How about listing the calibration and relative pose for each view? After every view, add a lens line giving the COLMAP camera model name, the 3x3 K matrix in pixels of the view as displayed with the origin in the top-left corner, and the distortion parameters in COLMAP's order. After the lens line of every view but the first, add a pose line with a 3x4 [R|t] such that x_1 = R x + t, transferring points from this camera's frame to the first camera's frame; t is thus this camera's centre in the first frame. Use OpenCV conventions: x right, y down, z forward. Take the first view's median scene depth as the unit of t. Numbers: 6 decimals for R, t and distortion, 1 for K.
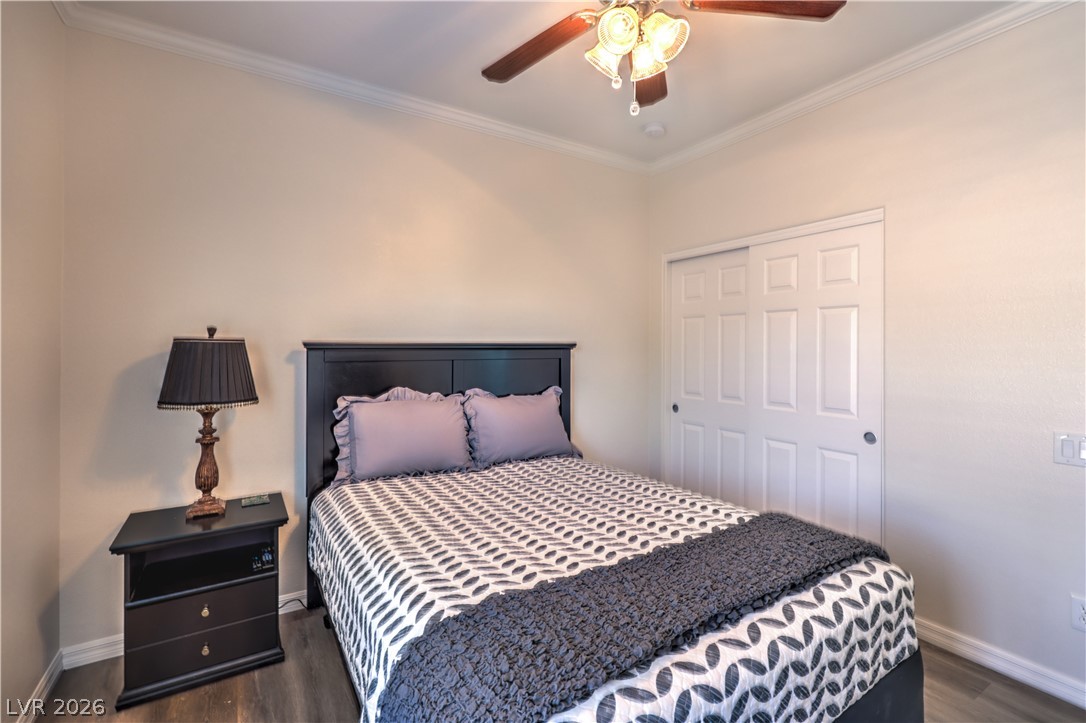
lens RADIAL K [[481.6, 0, 545.8], [0, 481.6, 352.6], [0, 0, 1]] dist [-0.000886, -0.000123]
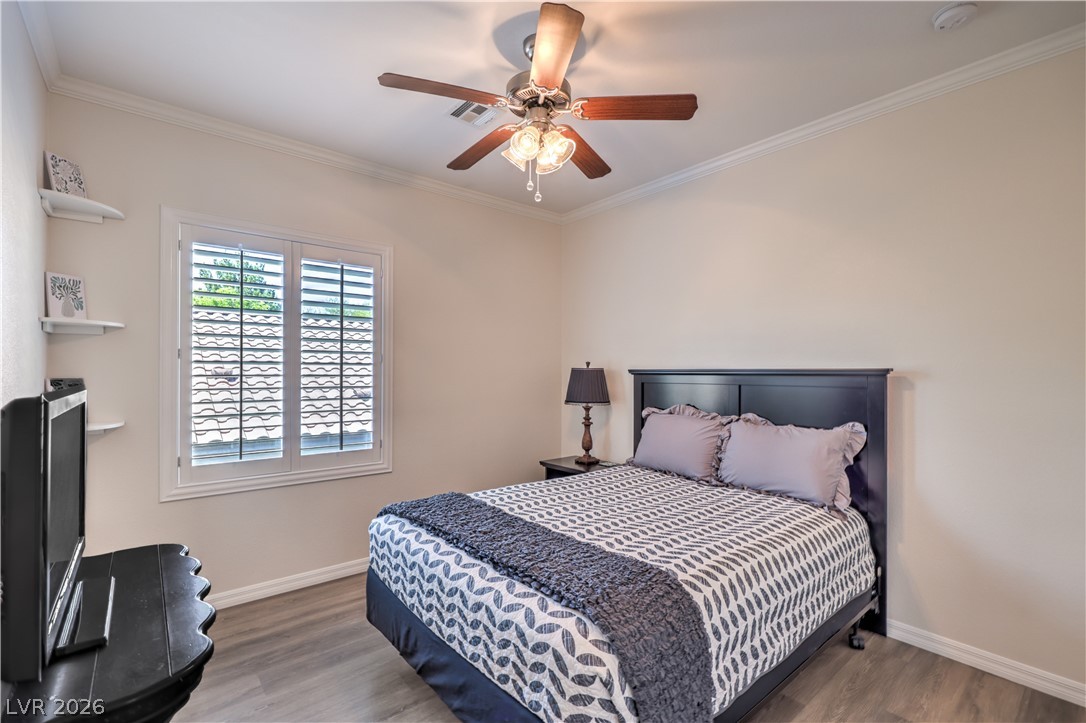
lens RADIAL K [[481.6, 0, 546.2], [0, 481.6, 367.7], [0, 0, 1]] dist [-0.000886, -0.000123]
pose [[0.141216, -0.008907, -0.989939, 1.099883], [-0.010435, 0.999891, -0.010485, -0.009304], [0.989924, 0.011810, 0.141108, 0.583583]]
